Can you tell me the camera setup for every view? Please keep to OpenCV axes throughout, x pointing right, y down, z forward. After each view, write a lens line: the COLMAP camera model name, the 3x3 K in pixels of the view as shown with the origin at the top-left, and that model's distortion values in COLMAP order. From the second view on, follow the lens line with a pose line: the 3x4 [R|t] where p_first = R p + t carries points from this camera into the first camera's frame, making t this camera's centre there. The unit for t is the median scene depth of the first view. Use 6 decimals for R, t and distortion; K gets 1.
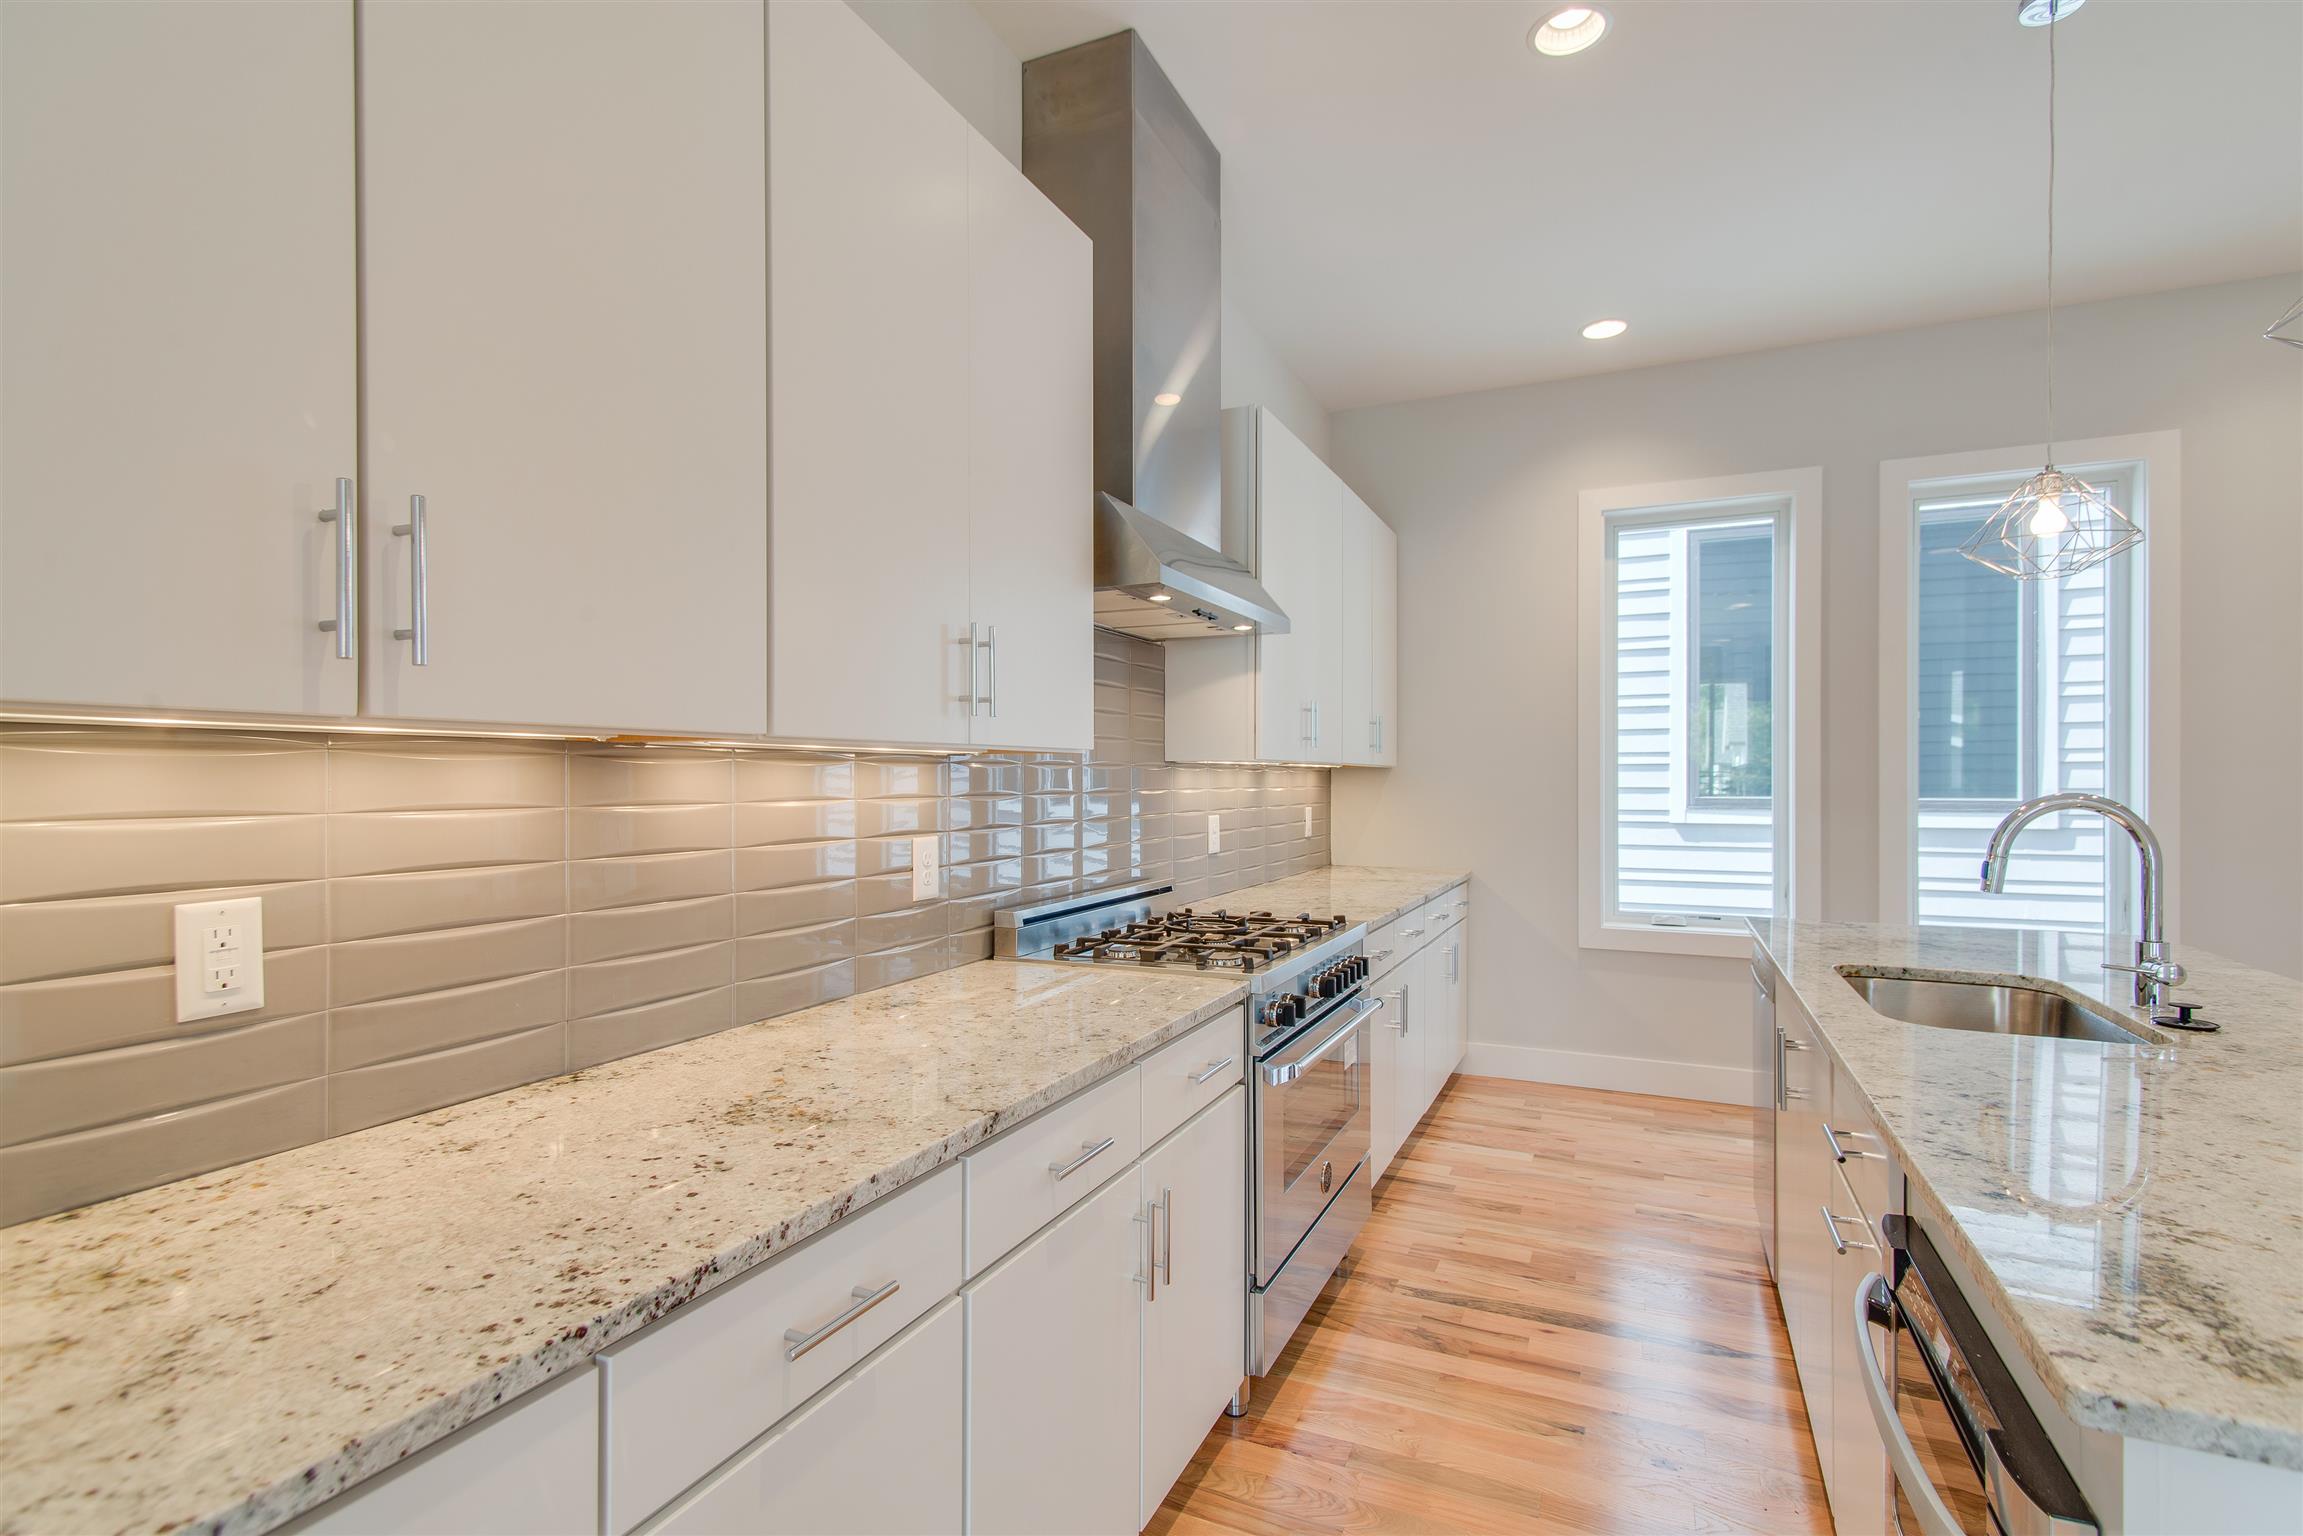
lens RADIAL K [[1094.0, 0, 1158.0], [0, 1094.0, 774.7], [0, 0, 1]] dist [0.005101, 0.000643]
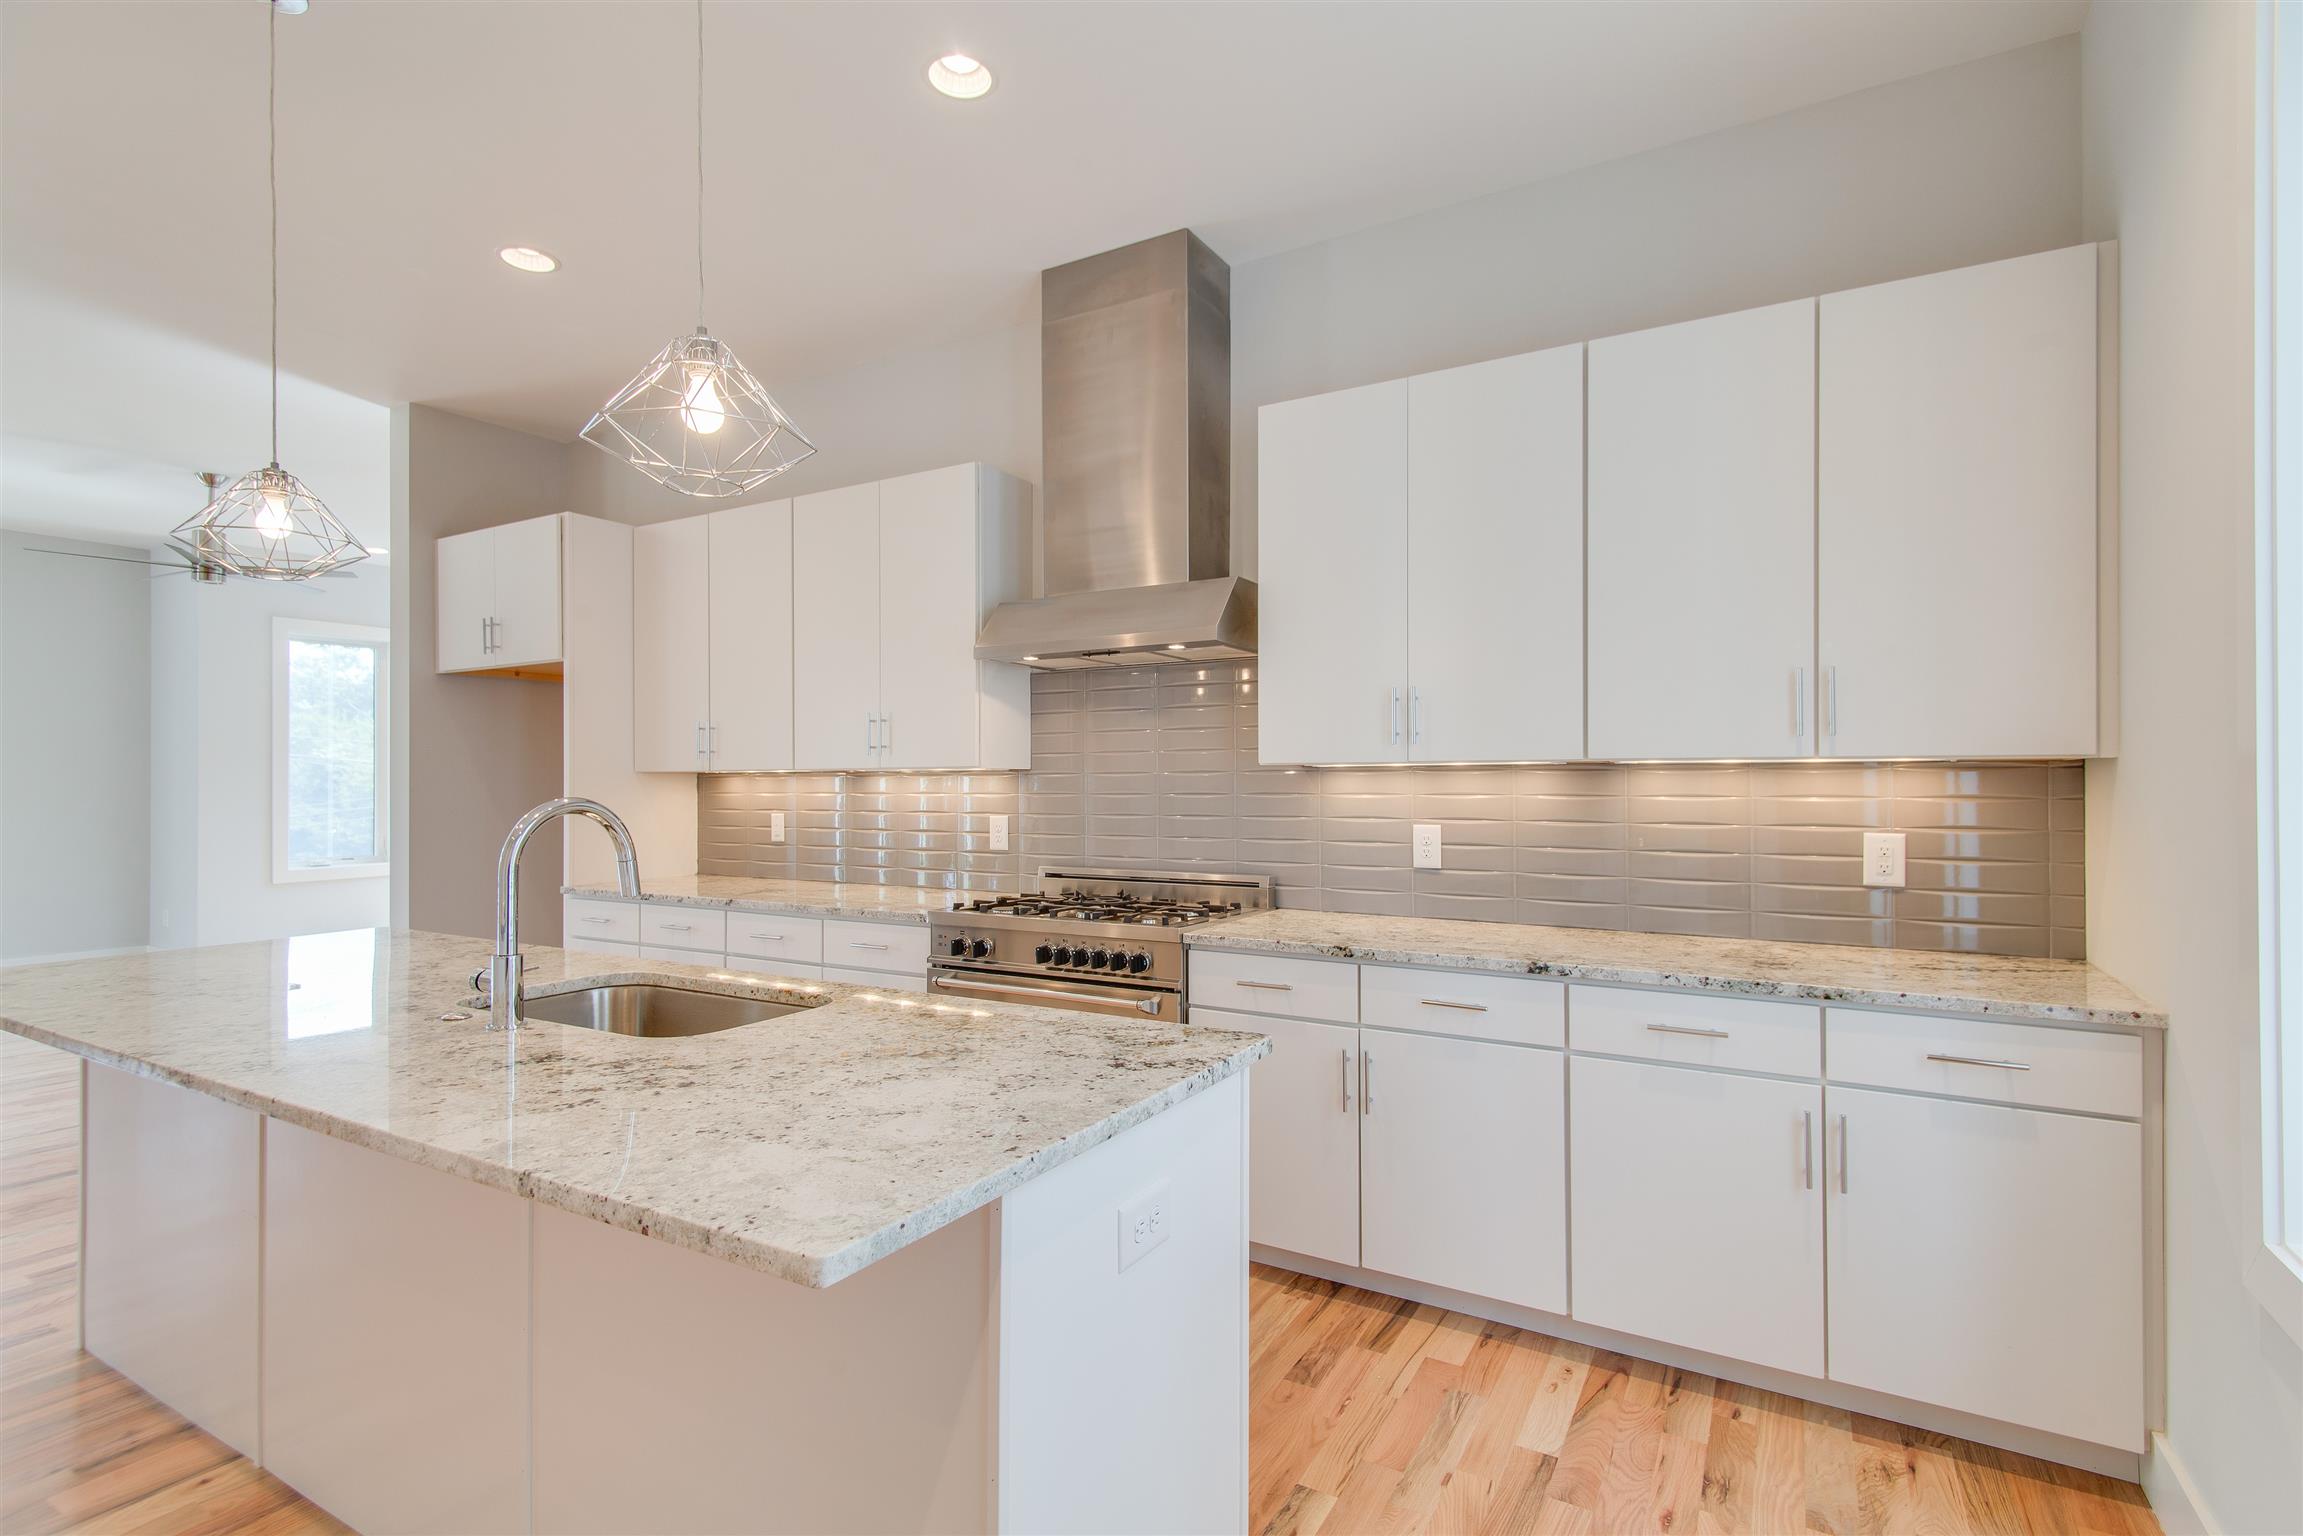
lens RADIAL K [[1094.0, 0, 1158.0], [0, 1094.0, 774.7], [0, 0, 1]] dist [0.005101, 0.000643]
pose [[-0.105932, -0.005053, -0.994361, 1.534405], [0.006670, 0.999961, -0.005792, 0.001741], [0.994351, -0.007246, -0.105894, 1.429271]]
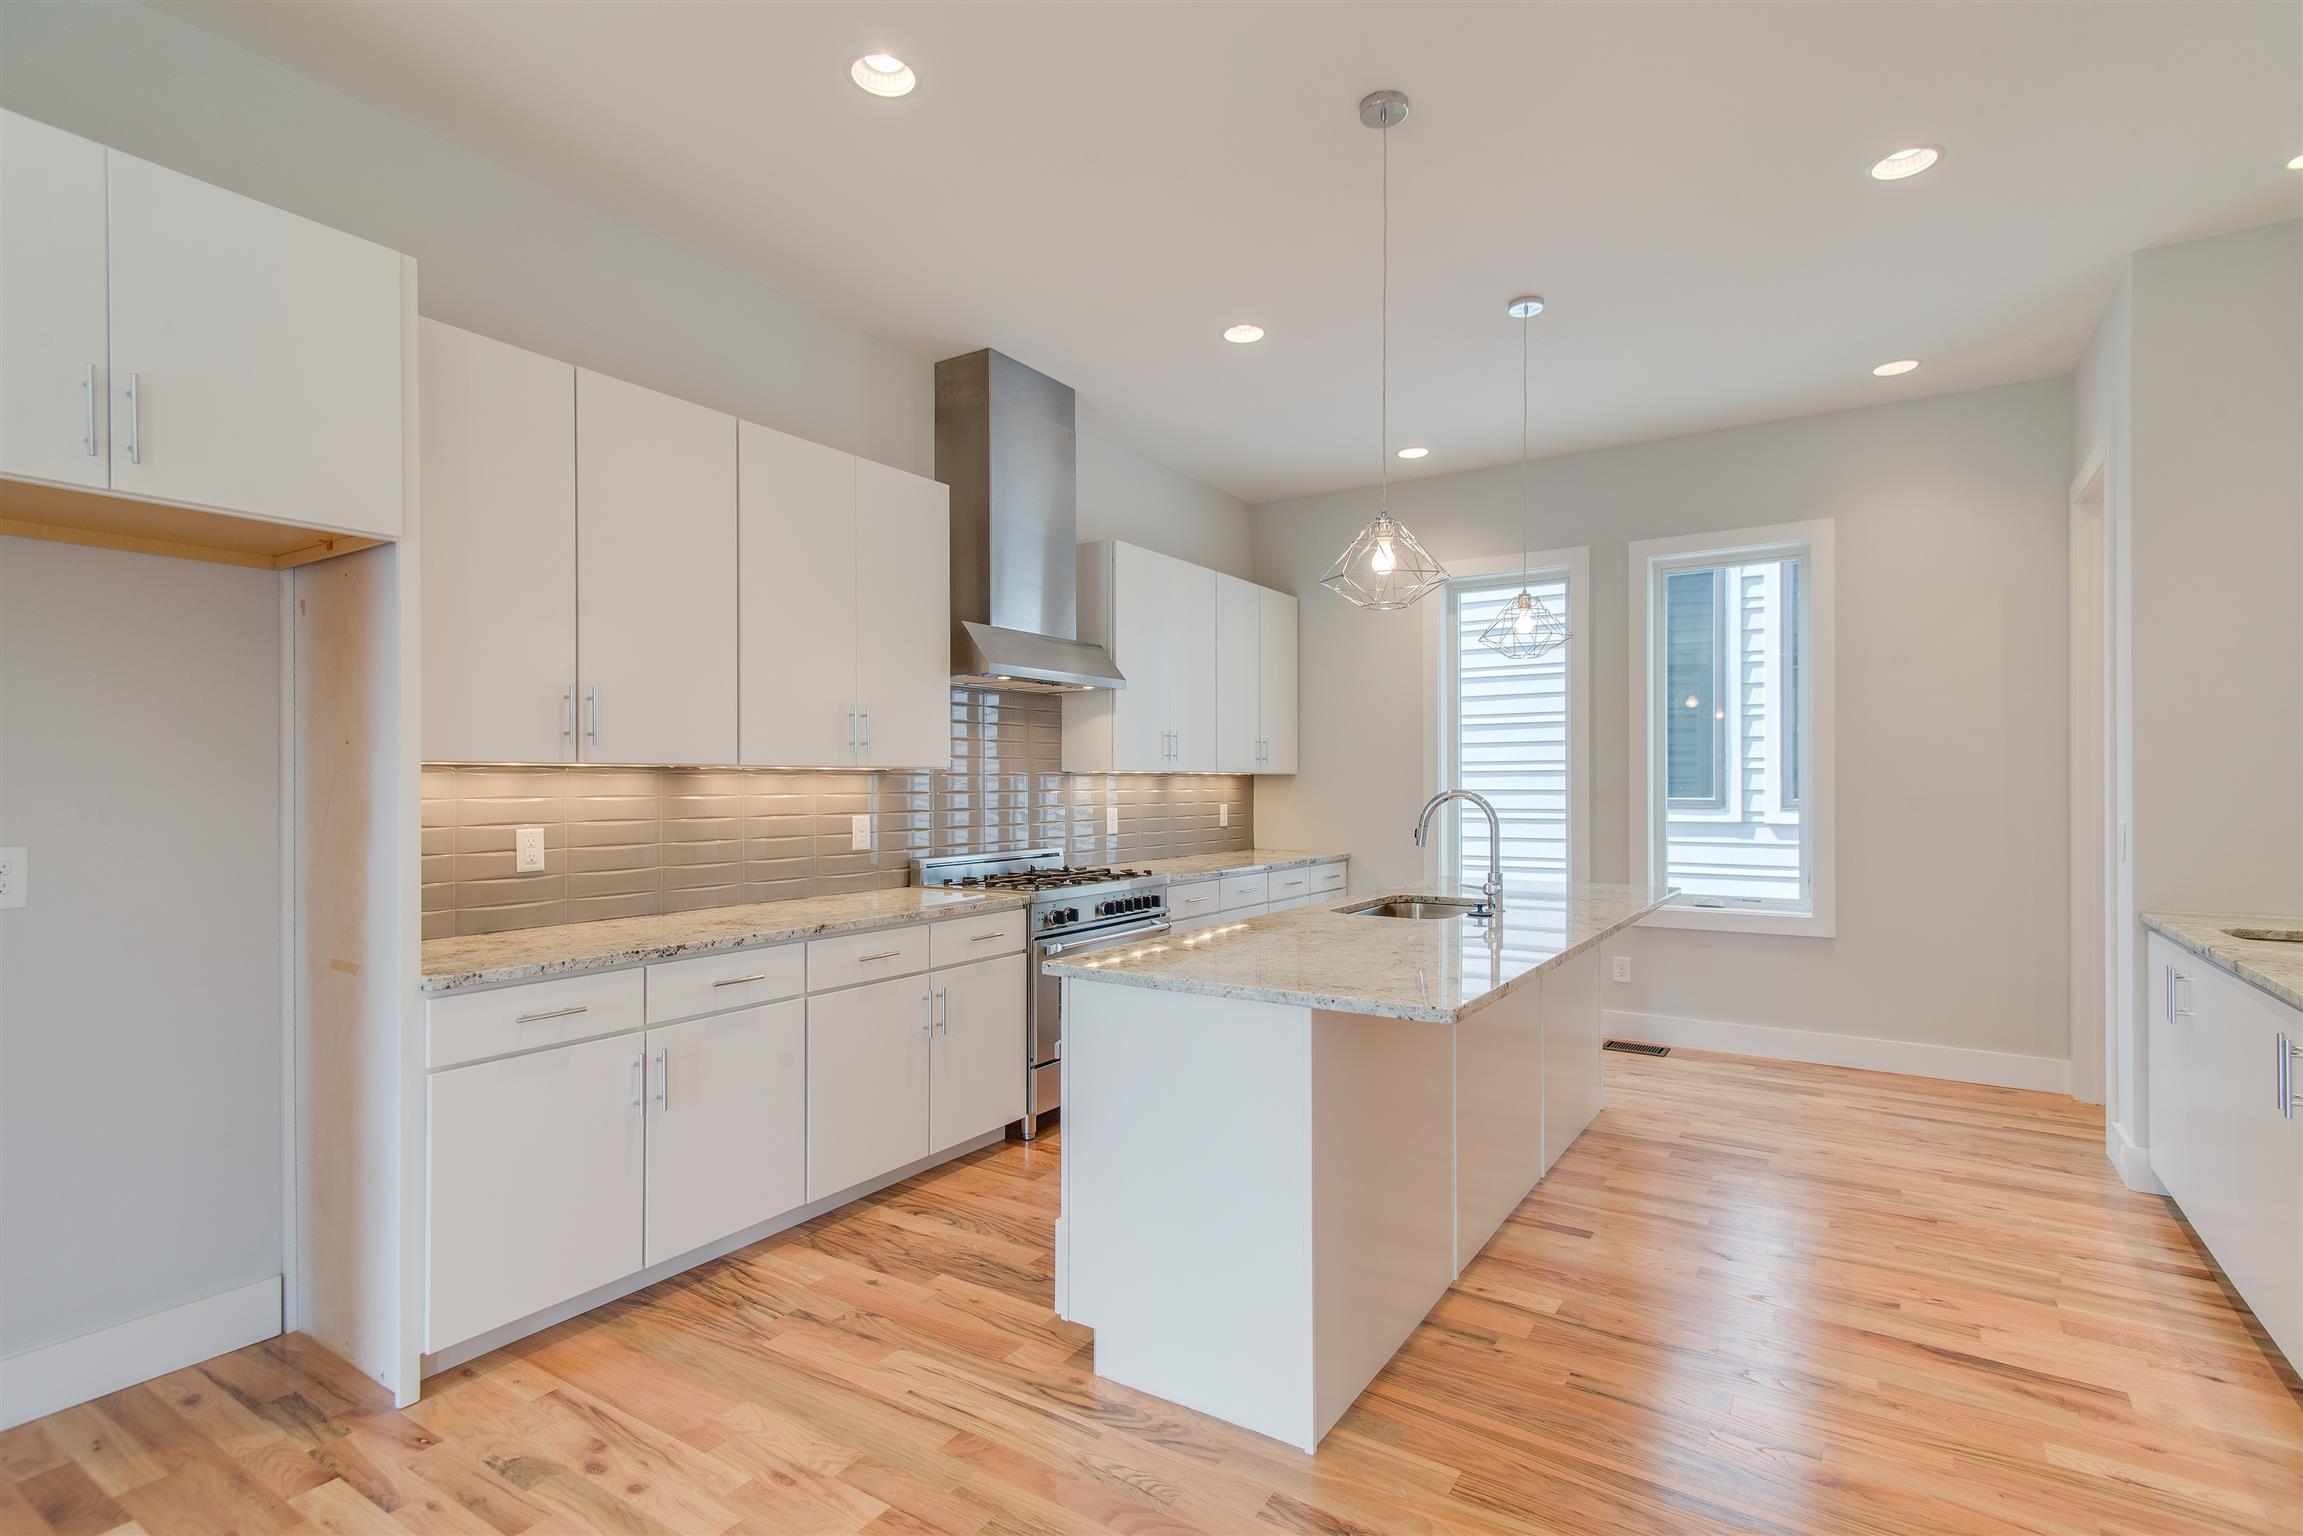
lens RADIAL K [[1110.7, 0, 1160.1], [0, 1110.7, 786.4], [0, 0, 1]] dist [0.002957, 0.000372]
pose [[0.988707, 0.001928, -0.149847, 0.546104], [-0.000741, 0.999968, 0.007979, -0.006163], [0.149858, -0.007778, 0.988677, -0.738600]]
